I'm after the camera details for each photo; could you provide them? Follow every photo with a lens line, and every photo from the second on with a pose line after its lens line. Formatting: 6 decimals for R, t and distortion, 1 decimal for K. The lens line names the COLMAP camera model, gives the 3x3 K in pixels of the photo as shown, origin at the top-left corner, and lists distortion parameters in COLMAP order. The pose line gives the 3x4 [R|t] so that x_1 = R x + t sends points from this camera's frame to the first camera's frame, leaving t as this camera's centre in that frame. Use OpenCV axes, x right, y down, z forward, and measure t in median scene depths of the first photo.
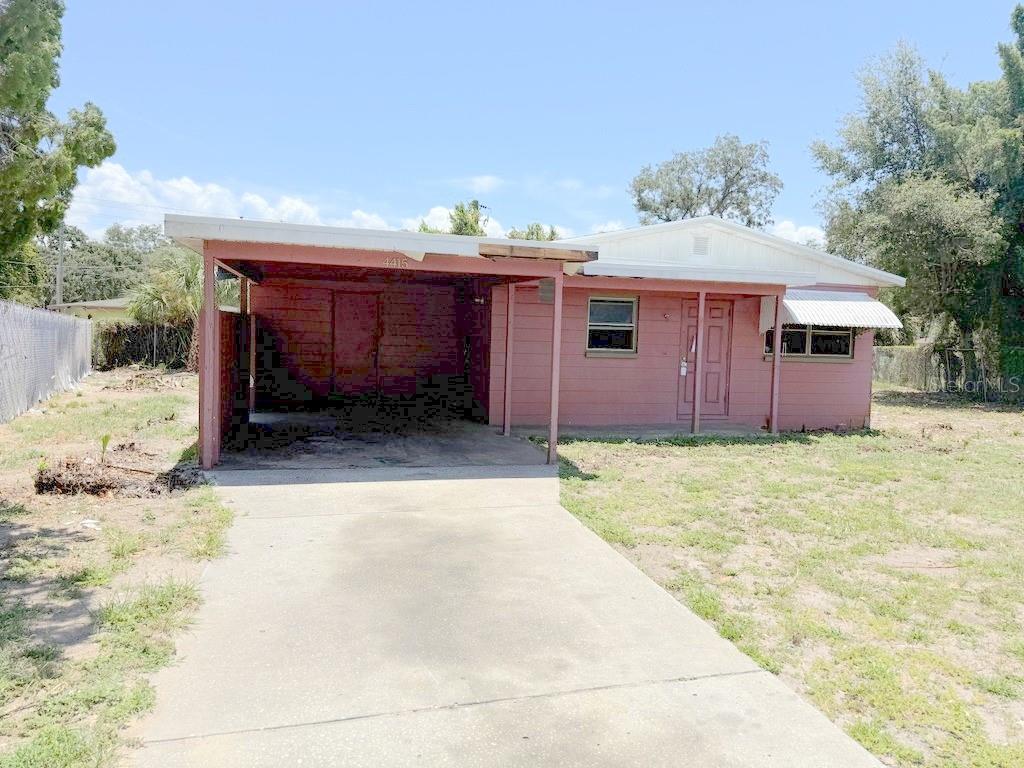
lens RADIAL K [[713.3, 0, 512.0], [0, 713.3, 384.0], [0, 0, 1]] dist [0.077824, -0.085498]
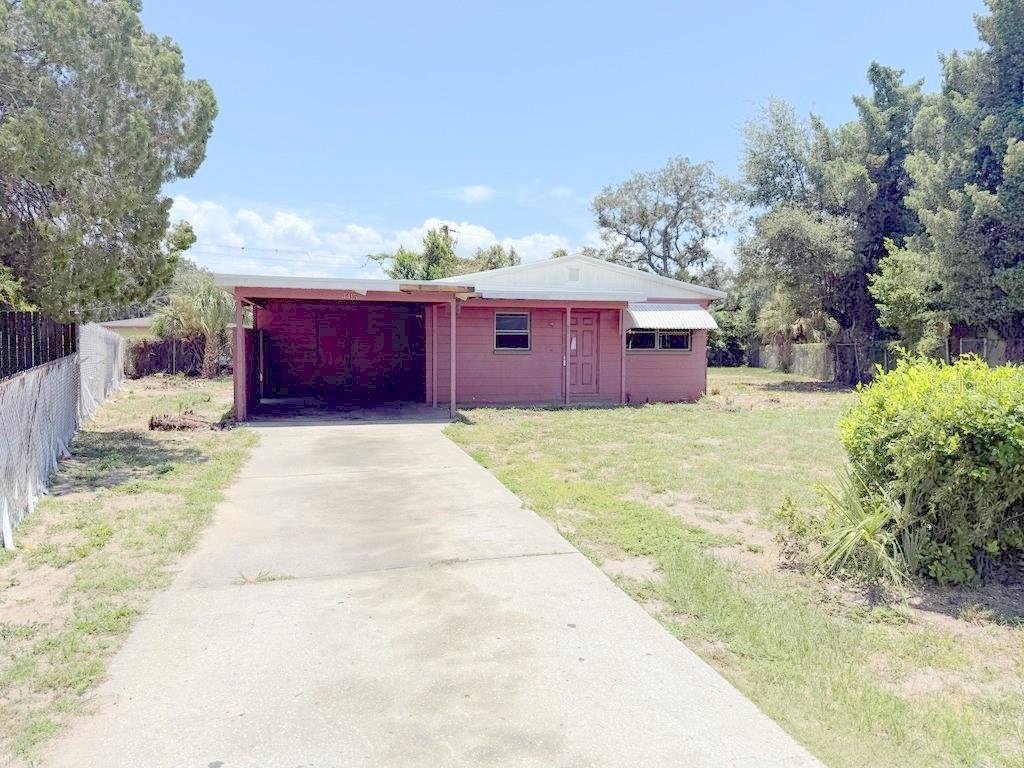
lens RADIAL K [[723.4, 0, 498.3], [0, 723.4, 384.0], [0, 0, 1]] dist [0.085100, -0.101896]
pose [[0.999588, -0.022353, -0.018012, 0.125097], [0.022104, 0.999659, -0.013900, 0.038523], [0.018316, 0.013496, 0.999741, -0.404948]]
